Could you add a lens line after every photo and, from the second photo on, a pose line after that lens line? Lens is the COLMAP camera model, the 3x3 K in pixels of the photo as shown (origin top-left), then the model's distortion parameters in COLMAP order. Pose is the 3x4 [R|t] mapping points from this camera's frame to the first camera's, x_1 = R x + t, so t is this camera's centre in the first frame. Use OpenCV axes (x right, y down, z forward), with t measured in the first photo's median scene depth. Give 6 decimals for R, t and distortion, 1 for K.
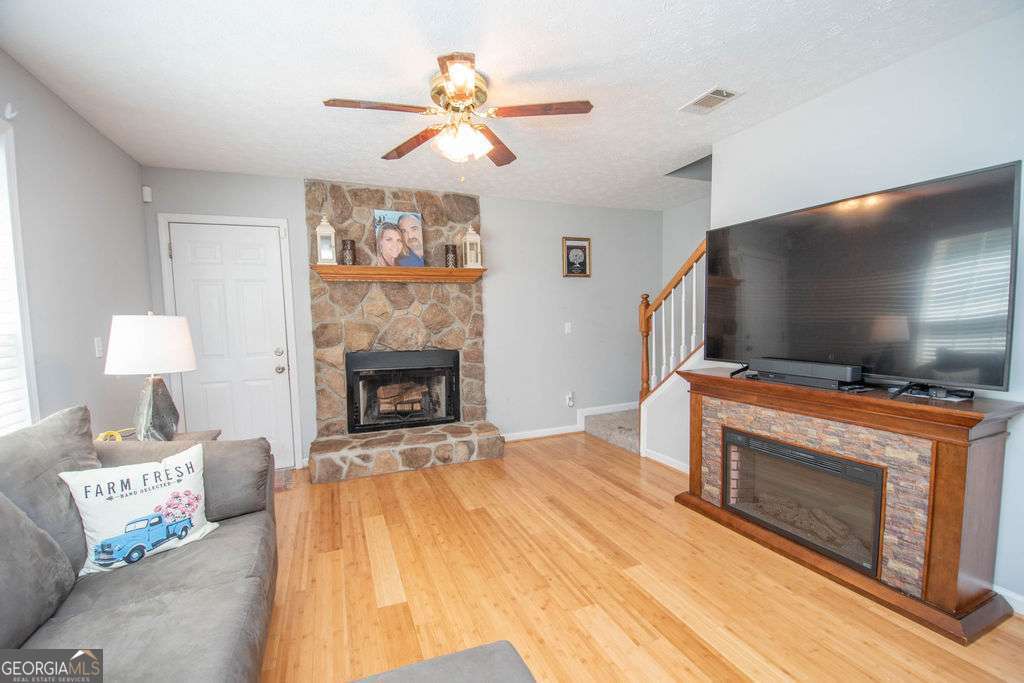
lens RADIAL K [[453.2, 0, 502.7], [0, 453.2, 350.9], [0, 0, 1]] dist [0.004025, -0.009397]
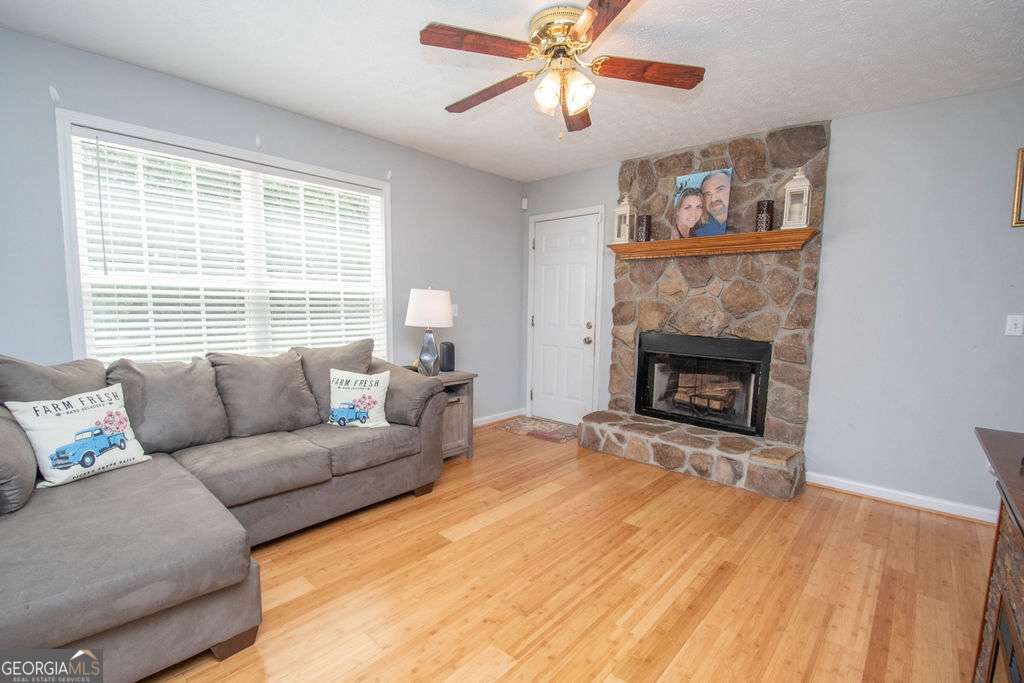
lens RADIAL K [[453.2, 0, 513.2], [0, 453.2, 352.5], [0, 0, 1]] dist [0.004025, -0.009397]
pose [[0.434668, 0.124902, -0.891887, 0.419625], [-0.088800, 0.991454, 0.095568, -0.021383], [0.896202, 0.037659, 0.442045, 0.318010]]
